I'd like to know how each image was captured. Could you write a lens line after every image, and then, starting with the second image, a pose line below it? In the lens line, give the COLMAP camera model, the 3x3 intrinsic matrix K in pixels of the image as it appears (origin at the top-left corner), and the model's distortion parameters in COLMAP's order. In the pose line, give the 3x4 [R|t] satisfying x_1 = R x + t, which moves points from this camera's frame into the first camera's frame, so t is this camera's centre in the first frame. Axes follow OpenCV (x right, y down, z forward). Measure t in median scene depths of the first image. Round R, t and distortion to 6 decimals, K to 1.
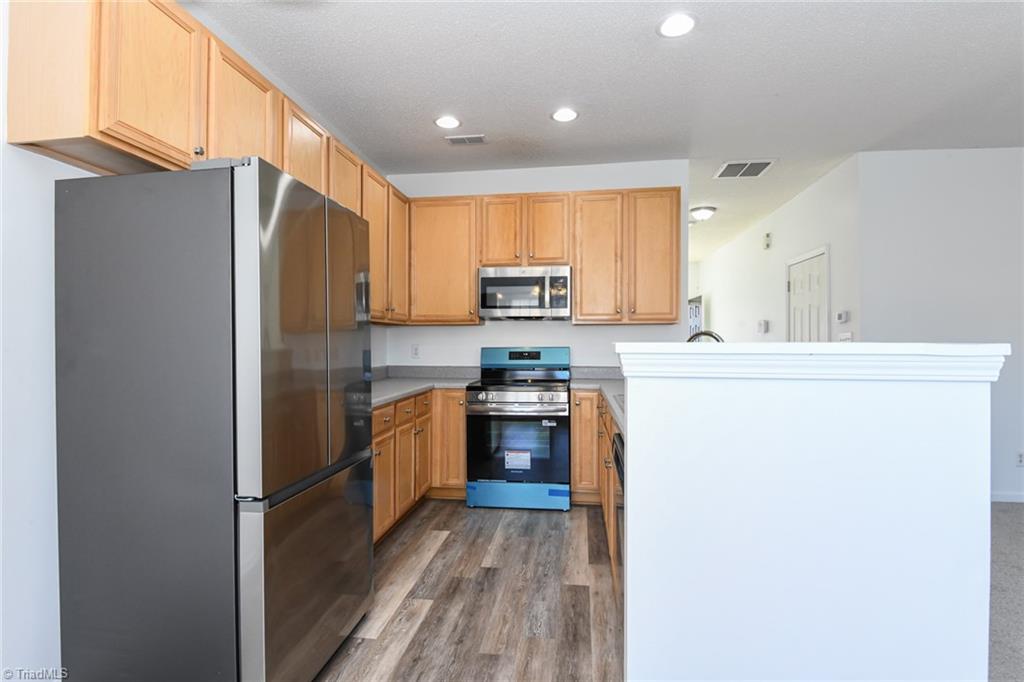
lens RADIAL K [[508.7, 0, 509.3], [0, 508.7, 342.2], [0, 0, 1]] dist [0.001730, -0.000145]
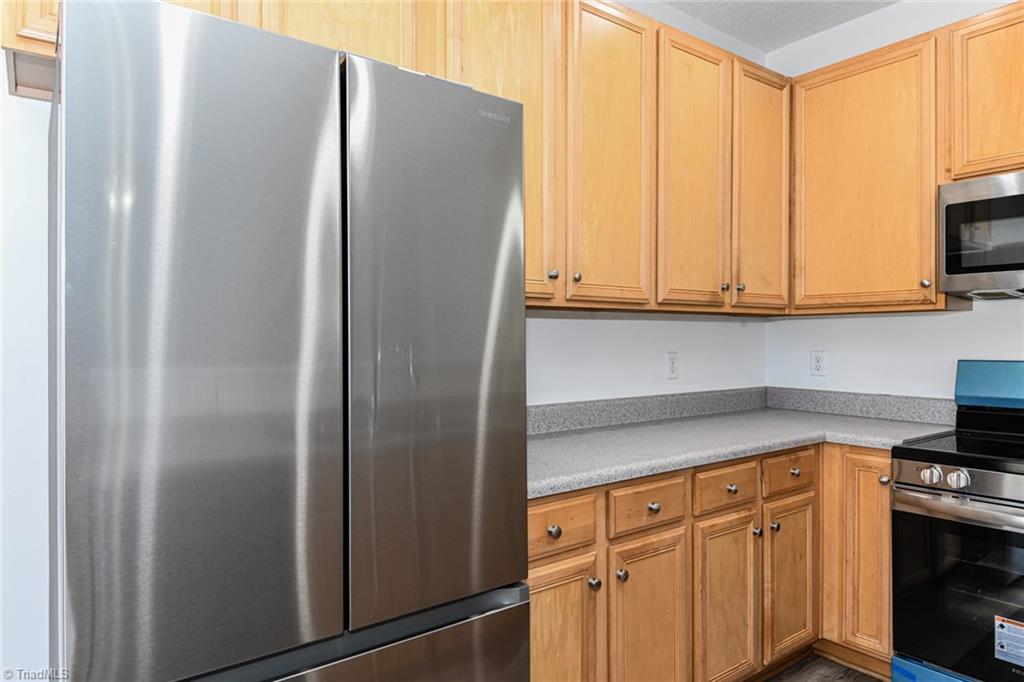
lens RADIAL K [[637.5, 0, 508.3], [0, 637.5, 338.6], [0, 0, 1]] dist [0.000162, -0.006587]
pose [[0.697838, -0.000387, -0.716255, 0.079515], [0.003276, 0.999991, 0.002651, -0.012267], [0.716248, -0.004197, 0.697833, 0.335299]]
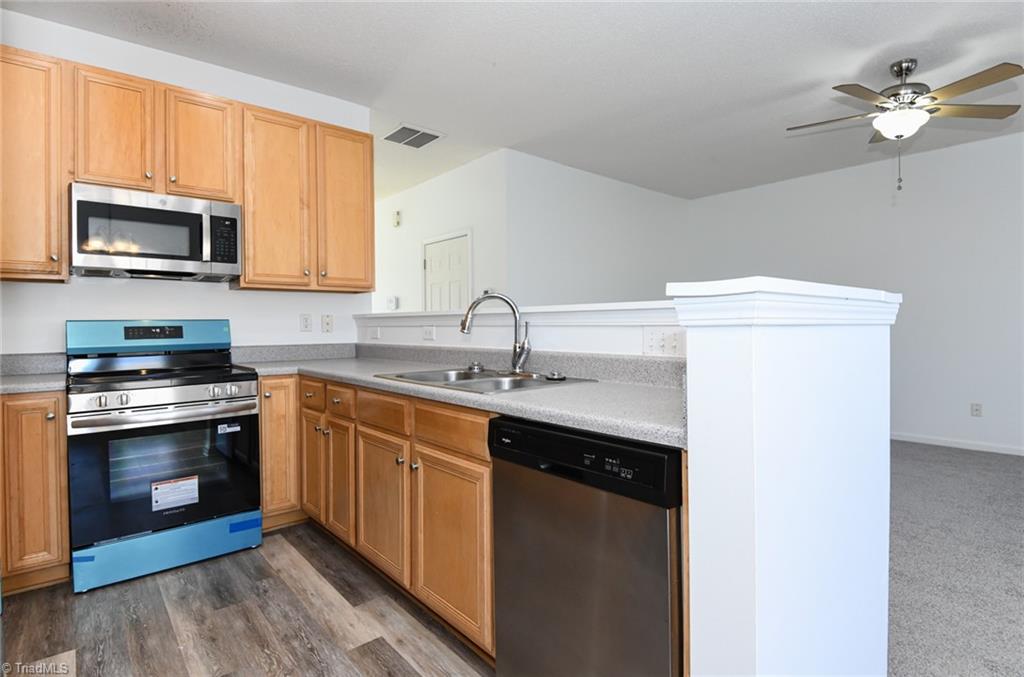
lens RADIAL K [[510.6, 0, 516.1], [0, 510.6, 333.8], [0, 0, 1]] dist [-0.019193, -0.004000]
pose [[0.659133, -0.017648, 0.751819, -0.162926], [0.005783, 0.999814, 0.018400, 0.020020], [-0.752004, -0.007780, 0.659112, 0.241306]]
